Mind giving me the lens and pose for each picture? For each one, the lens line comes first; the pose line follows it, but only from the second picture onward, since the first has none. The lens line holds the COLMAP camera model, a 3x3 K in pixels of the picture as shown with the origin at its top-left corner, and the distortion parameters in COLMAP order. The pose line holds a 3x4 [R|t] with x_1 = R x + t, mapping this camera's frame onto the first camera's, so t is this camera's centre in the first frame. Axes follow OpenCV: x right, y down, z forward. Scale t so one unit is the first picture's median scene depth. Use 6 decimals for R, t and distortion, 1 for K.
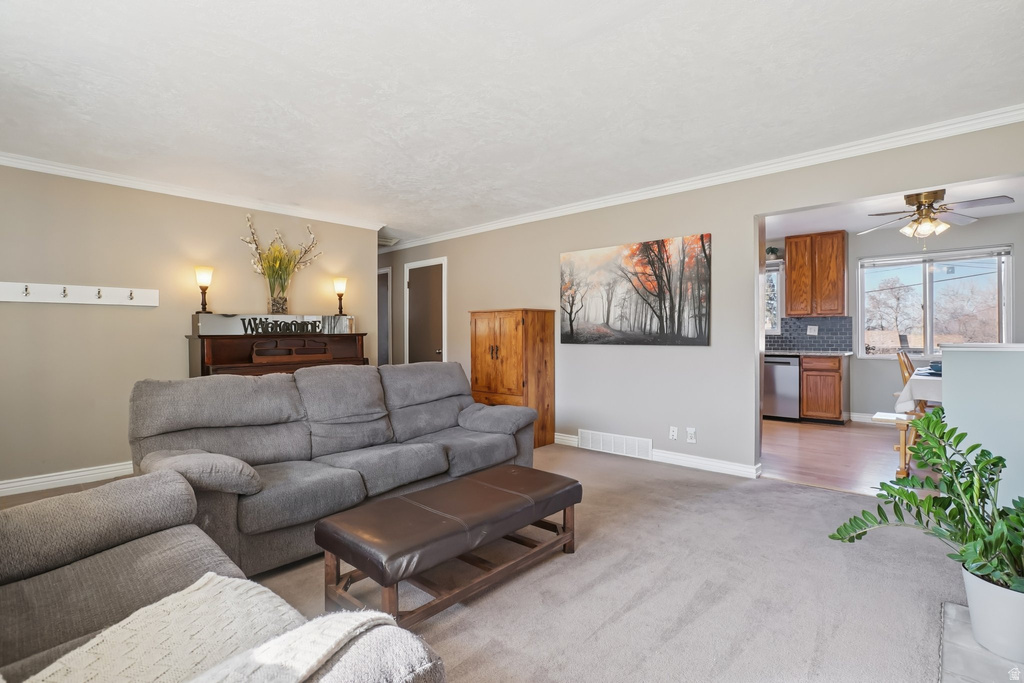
lens RADIAL K [[484.7, 0, 512.9], [0, 484.7, 335.3], [0, 0, 1]] dist [-0.019012, 0.000664]
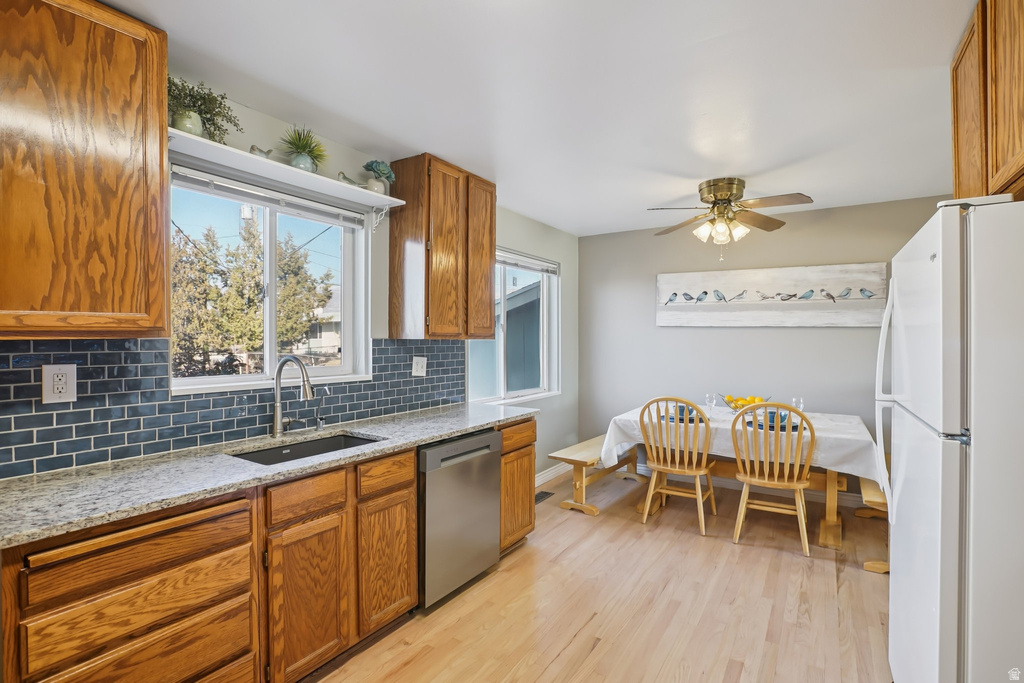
lens RADIAL K [[484.7, 0, 513.4], [0, 484.7, 339.4], [0, 0, 1]] dist [-0.019012, 0.000664]
pose [[-0.180495, -0.000535, 0.983576, 0.132037], [-0.000167, 1.000000, 0.000513, -0.039004], [-0.983576, -0.000071, -0.180495, 1.027081]]
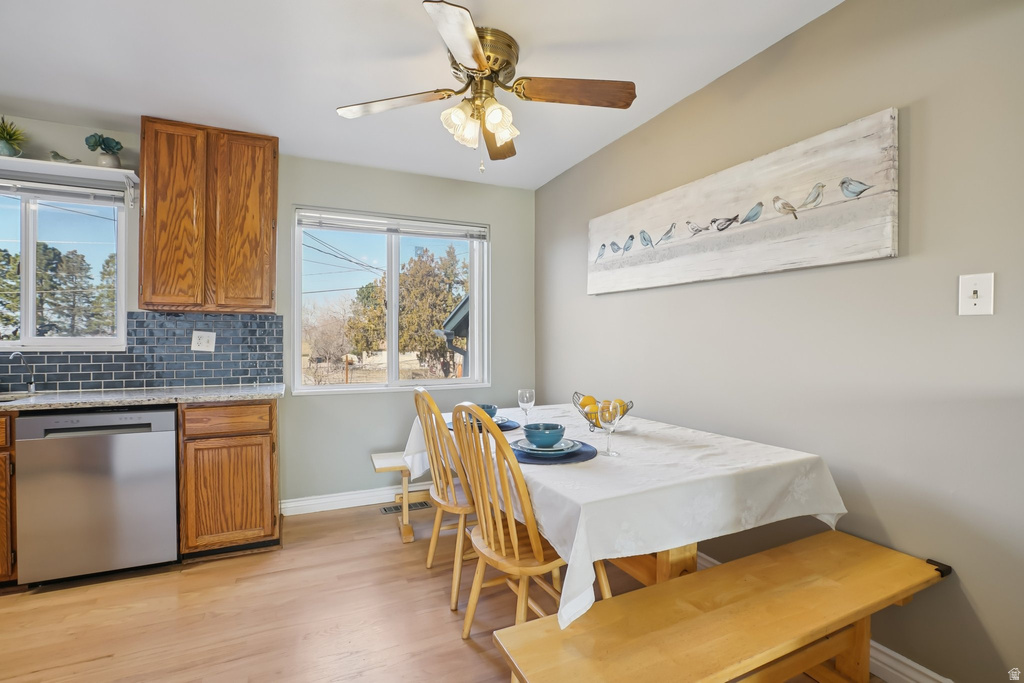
lens RADIAL K [[475.8, 0, 515.5], [0, 475.8, 334.0], [0, 0, 1]] dist [-0.009183, 0.001507]
pose [[0.375795, 0.015310, 0.926576, 0.320191], [0.002665, 0.999842, -0.017601, -0.008703], [-0.926699, 0.009084, 0.375695, 0.564088]]
